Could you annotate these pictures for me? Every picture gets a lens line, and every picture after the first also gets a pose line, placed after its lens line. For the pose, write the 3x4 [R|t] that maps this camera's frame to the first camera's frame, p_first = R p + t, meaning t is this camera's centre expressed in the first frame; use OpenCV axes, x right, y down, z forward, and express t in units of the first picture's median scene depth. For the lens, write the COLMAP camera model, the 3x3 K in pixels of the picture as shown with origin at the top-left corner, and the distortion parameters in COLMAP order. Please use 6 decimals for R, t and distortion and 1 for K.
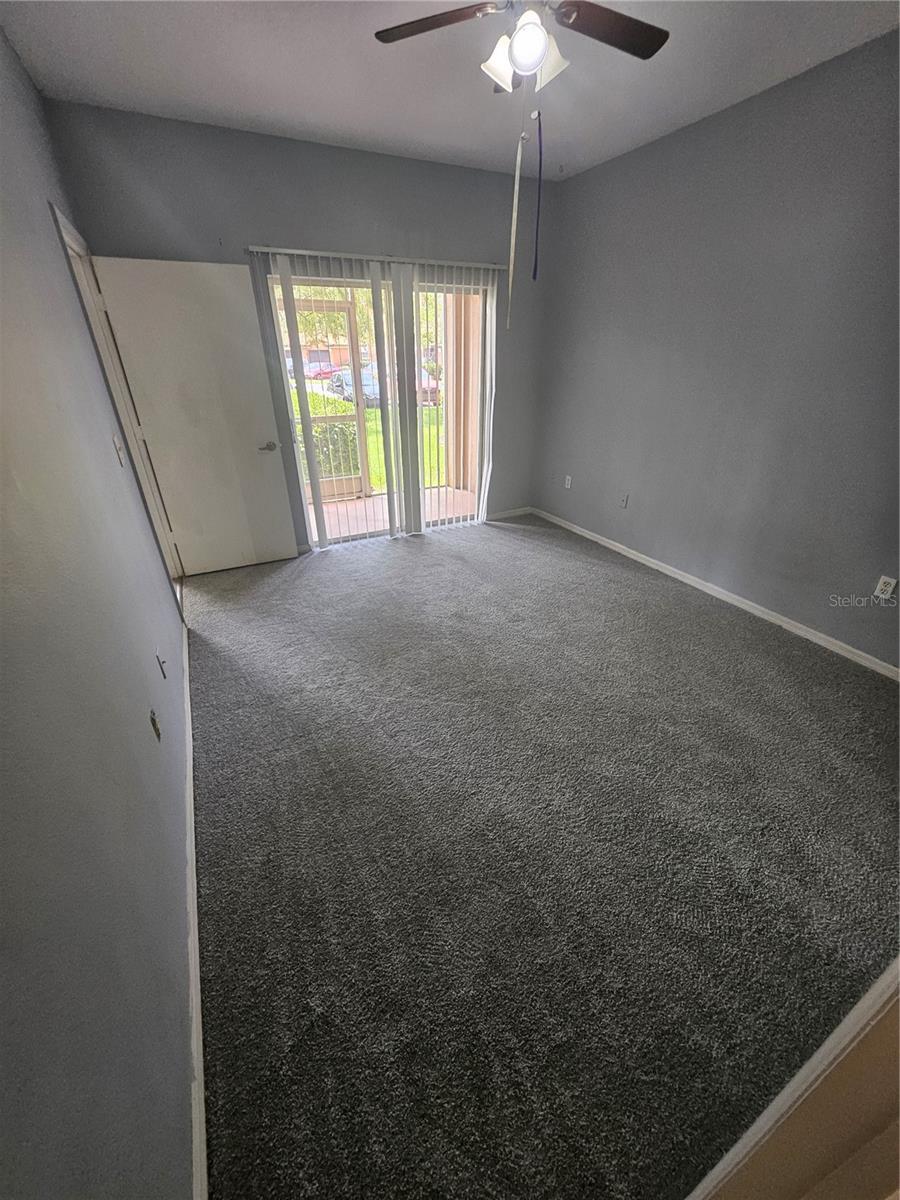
lens RADIAL K [[475.1, 0, 450.0], [0, 475.1, 600.0], [0, 0, 1]] dist [-0.003657, 0.000082]
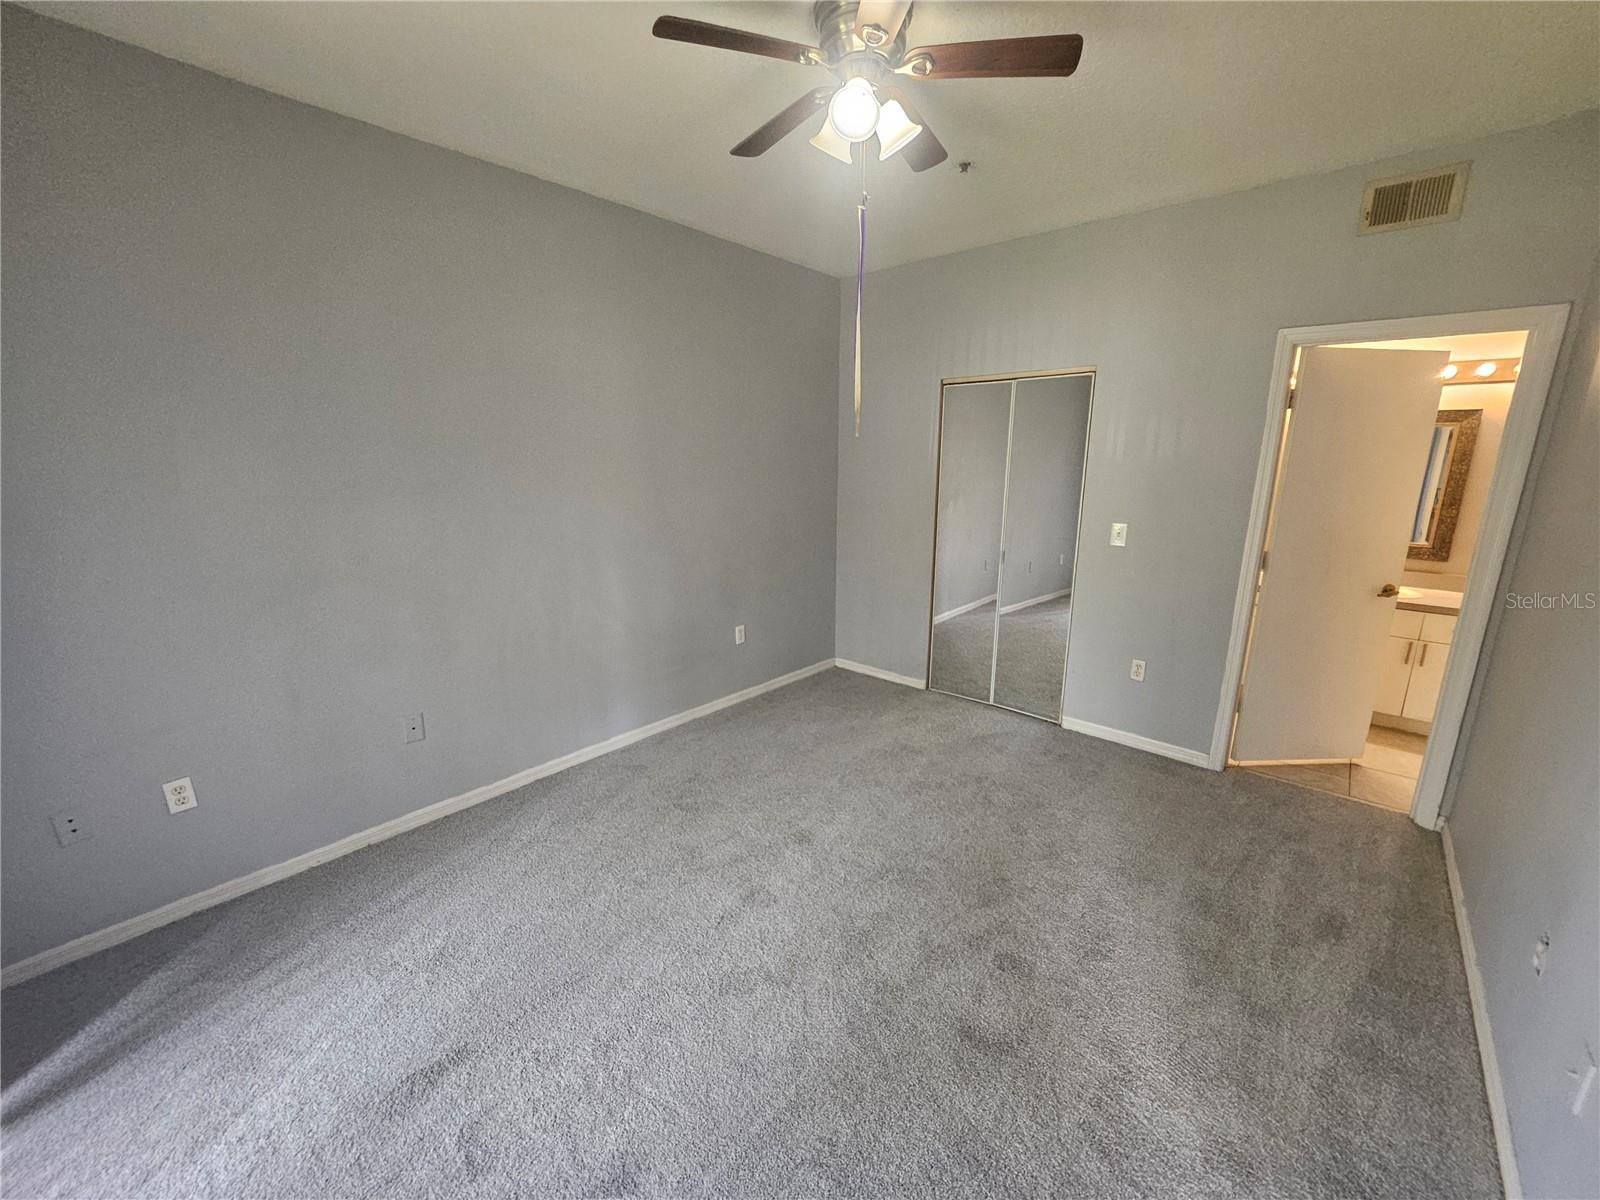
lens RADIAL K [[633.5, 0, 809.8], [0, 633.5, 594.5], [0, 0, 1]] dist [-0.003657, 0.000082]
pose [[-0.386717, -0.195100, 0.901325, -0.368140], [0.426517, 0.828712, 0.362381, -0.377564], [-0.817639, 0.524569, -0.237263, 0.706738]]
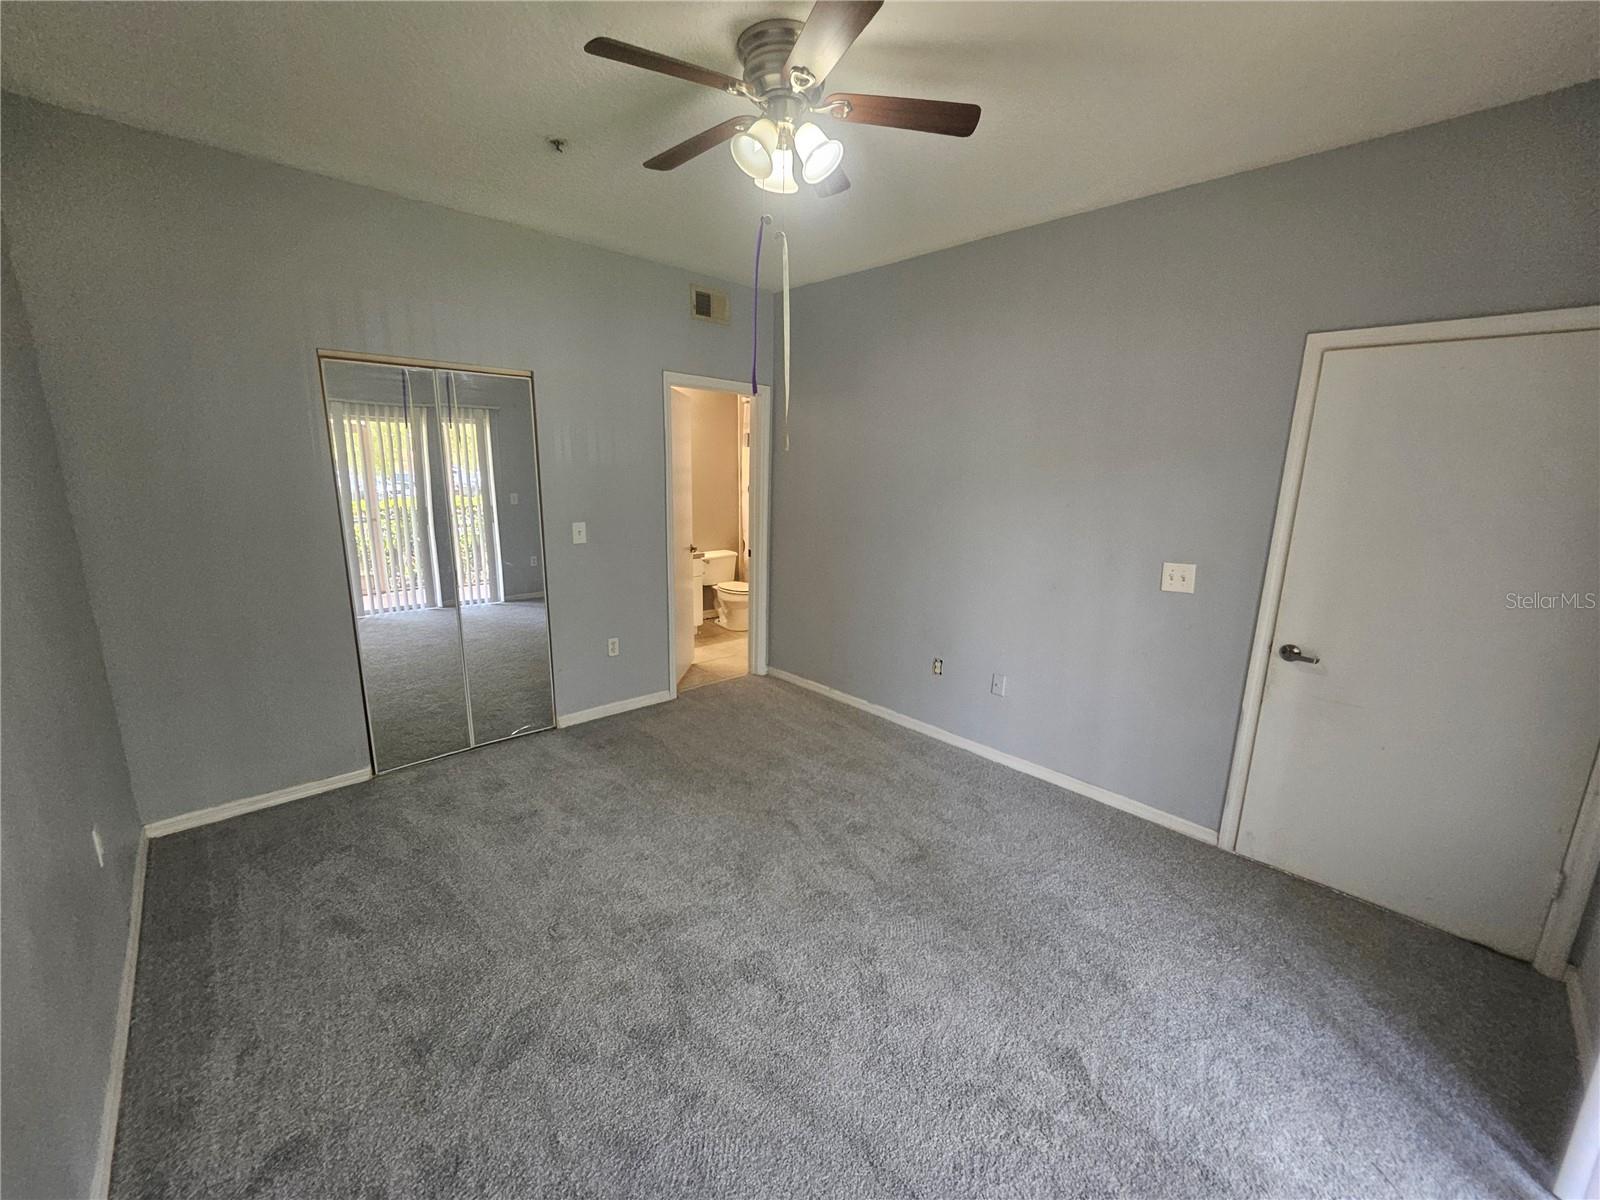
lens RADIAL K [[646.9, 0, 800.0], [0, 646.9, 600.0], [0, 0, 1]] dist [-0.001521, 0.000088]
pose [[-0.953490, 0.042253, -0.298450, 0.211287], [-0.159187, 0.770204, 0.617613, -0.516894], [0.255963, 0.636397, -0.727655, 0.950364]]
